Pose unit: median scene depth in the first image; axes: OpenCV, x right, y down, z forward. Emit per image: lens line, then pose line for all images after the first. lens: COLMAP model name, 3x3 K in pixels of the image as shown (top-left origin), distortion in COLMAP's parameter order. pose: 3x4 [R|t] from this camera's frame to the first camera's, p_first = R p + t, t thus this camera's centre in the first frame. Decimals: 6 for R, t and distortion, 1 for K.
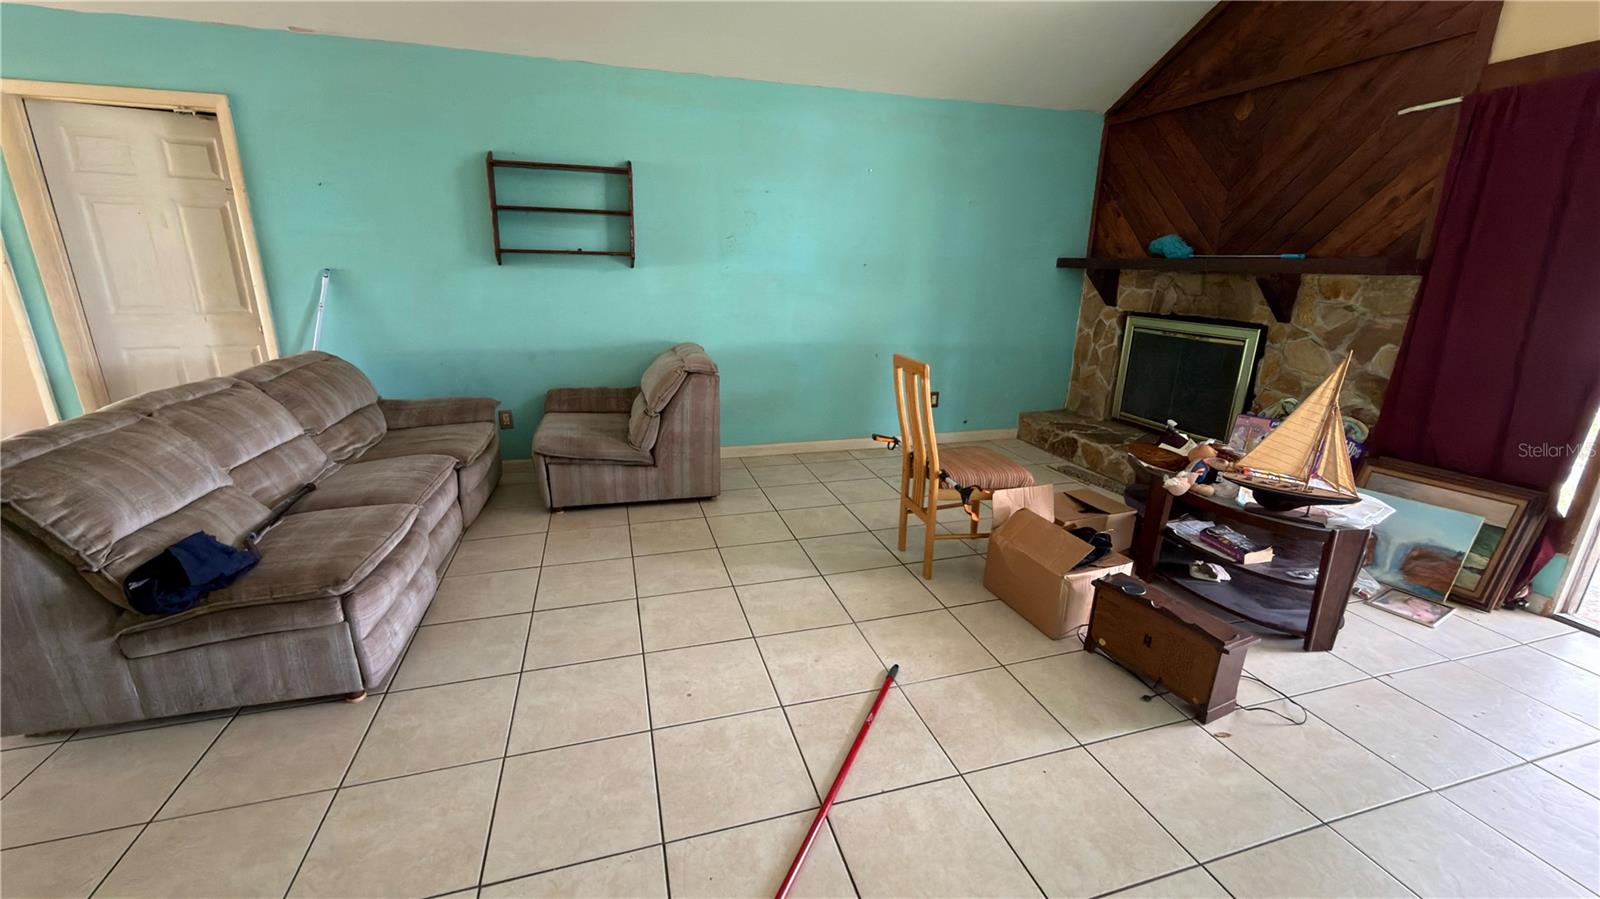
lens RADIAL K [[638.2, 0, 803.4], [0, 638.2, 448.6], [0, 0, 1]] dist [0.000760, 0.000019]
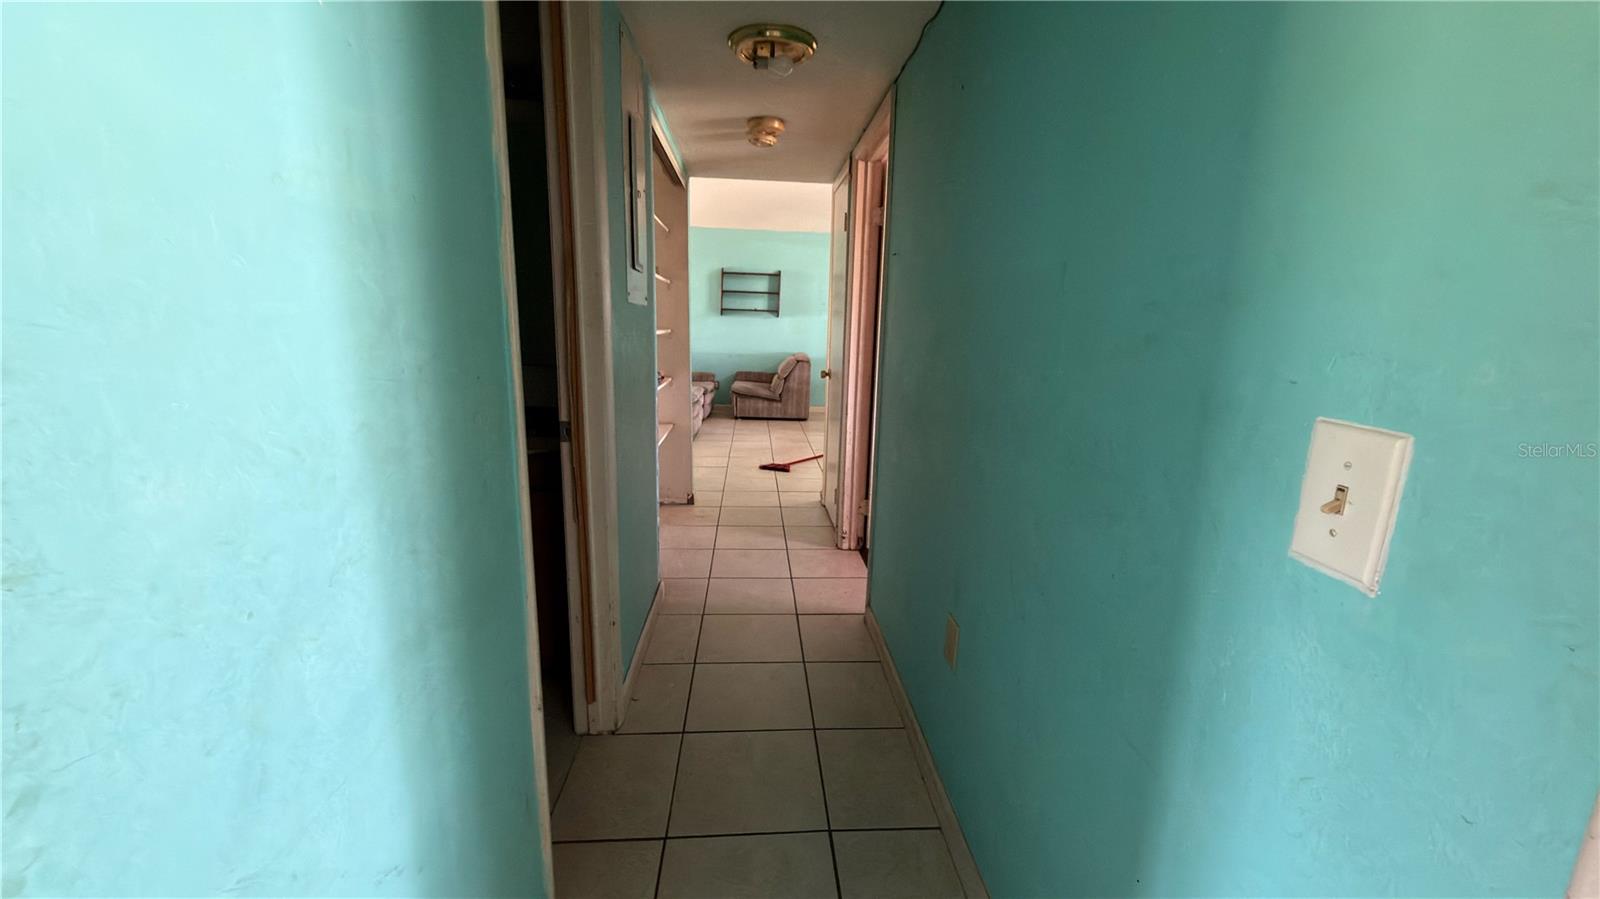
lens RADIAL K [[638.2, 0, 797.6], [0, 638.2, 453.2], [0, 0, 1]] dist [0.000760, 0.000019]
pose [[0.975518, 0.053083, -0.213418, 0.315543], [-0.072483, 0.993815, -0.084124, 0.388945], [0.207633, 0.097534, 0.973332, -1.161814]]
